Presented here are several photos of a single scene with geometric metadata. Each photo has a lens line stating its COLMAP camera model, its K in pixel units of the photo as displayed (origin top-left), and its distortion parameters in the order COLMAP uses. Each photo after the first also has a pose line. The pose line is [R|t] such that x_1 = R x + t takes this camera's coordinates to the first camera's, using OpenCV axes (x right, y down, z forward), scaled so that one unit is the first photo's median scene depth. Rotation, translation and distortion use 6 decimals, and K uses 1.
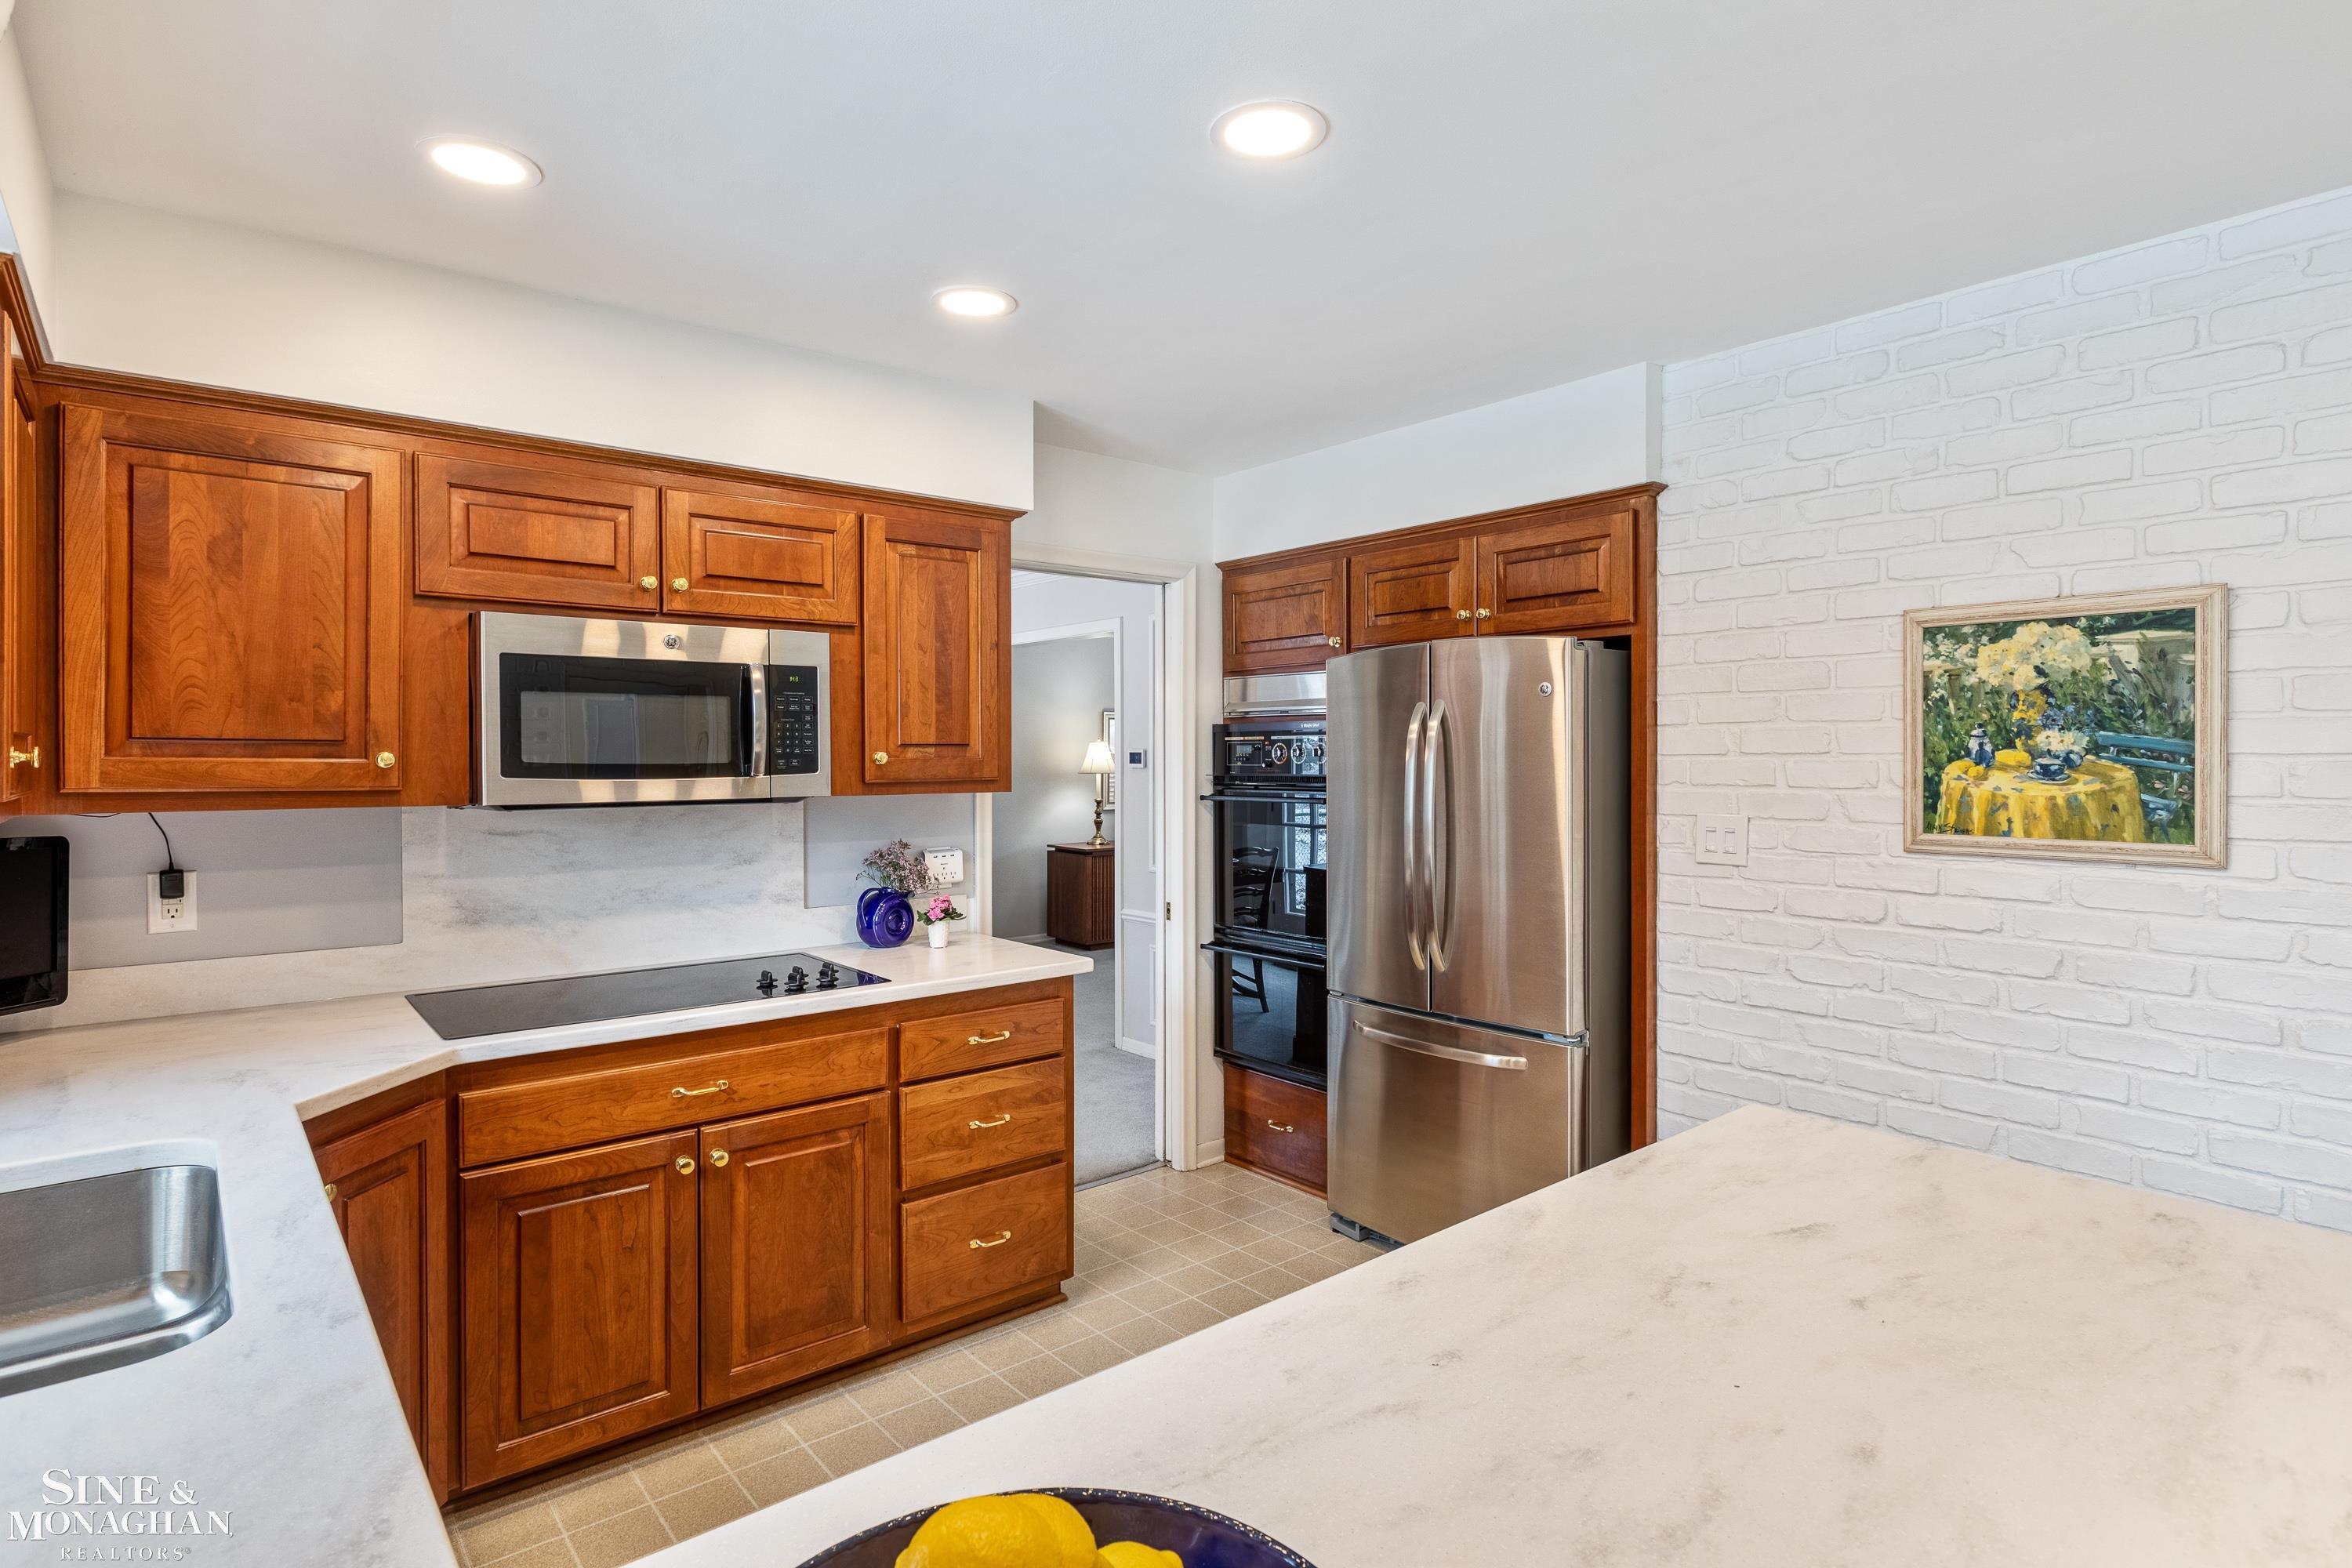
lens RADIAL K [[1194.2, 0, 1169.5], [0, 1194.2, 765.3], [0, 0, 1]] dist [-0.003497, -0.000106]
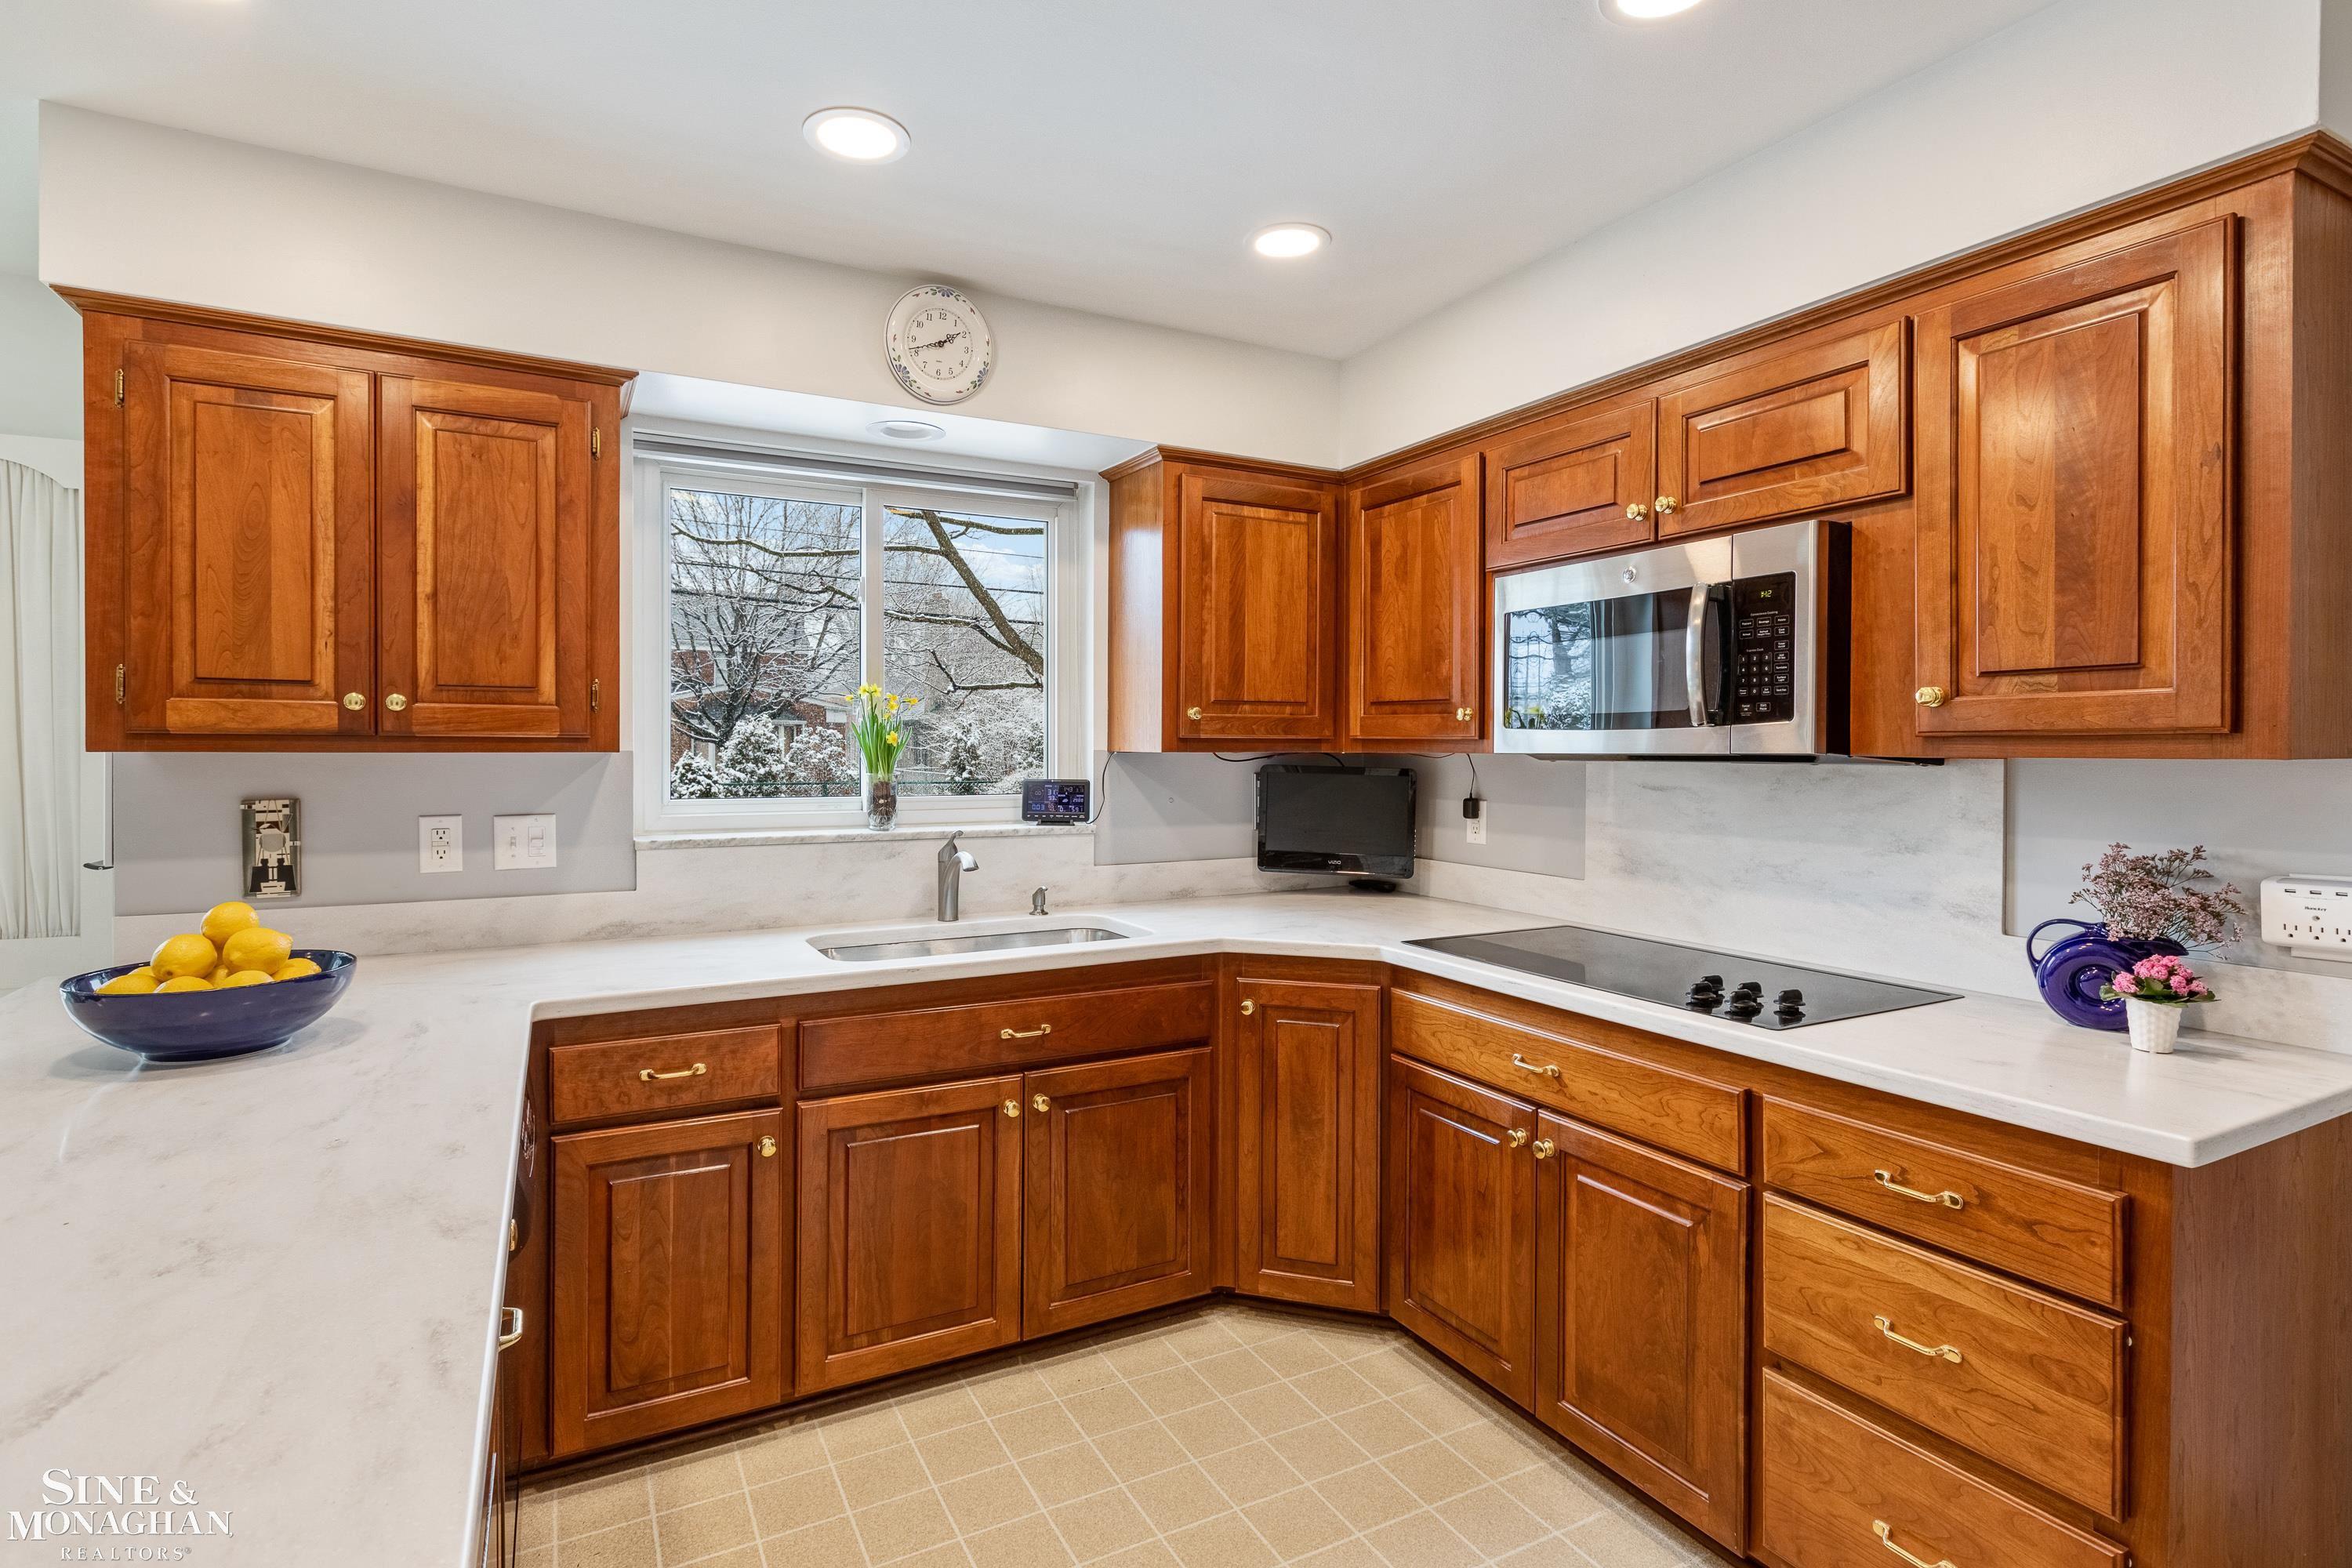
lens RADIAL K [[1151.5, 0, 1152.8], [0, 1151.5, 759.7], [0, 0, 1]] dist [0.001033, -0.001315]
pose [[-0.213041, 0.012944, -0.976958, 0.468407], [-0.007645, 0.999860, 0.014914, 0.022597], [0.977013, 0.010646, -0.212912, 0.794932]]
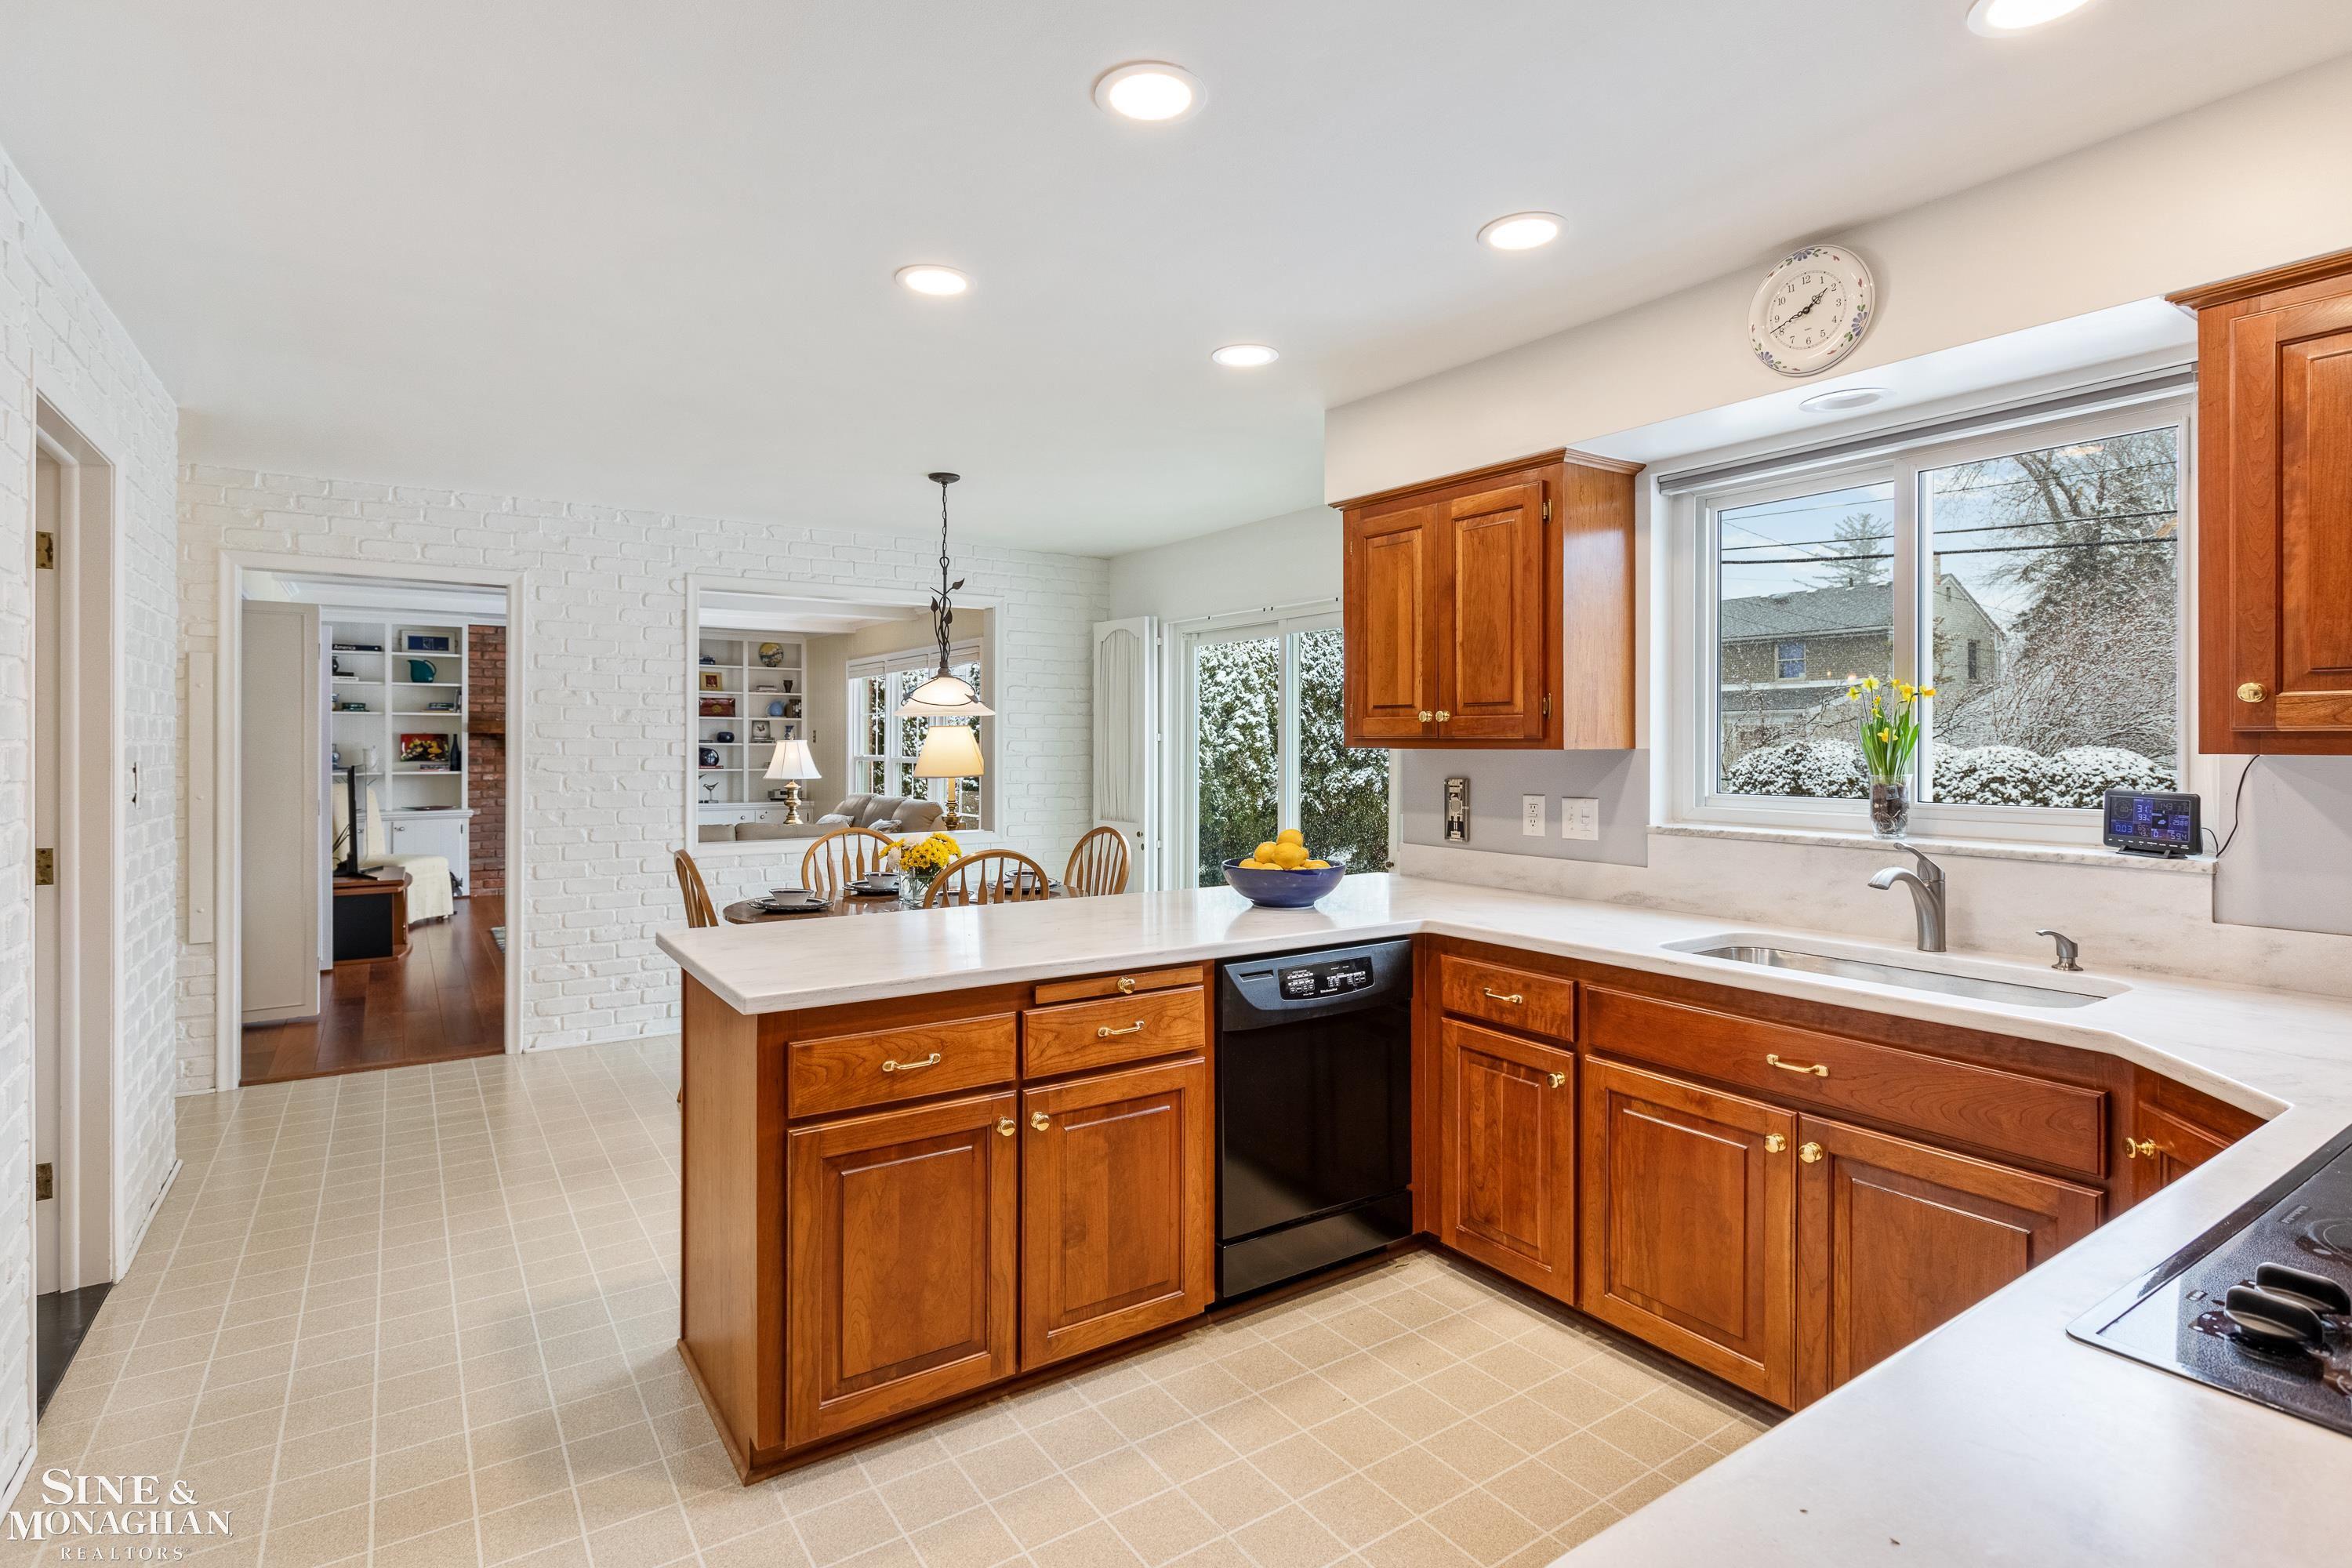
lens RADIAL K [[1151.5, 0, 1156.6], [0, 1151.5, 743.9], [0, 0, 1]] dist [0.001033, -0.001315]
pose [[-0.993789, 0.001199, 0.111272, -0.024690], [0.001970, 0.999975, 0.006820, 0.019301], [-0.111261, 0.006997, -0.993767, 1.343089]]
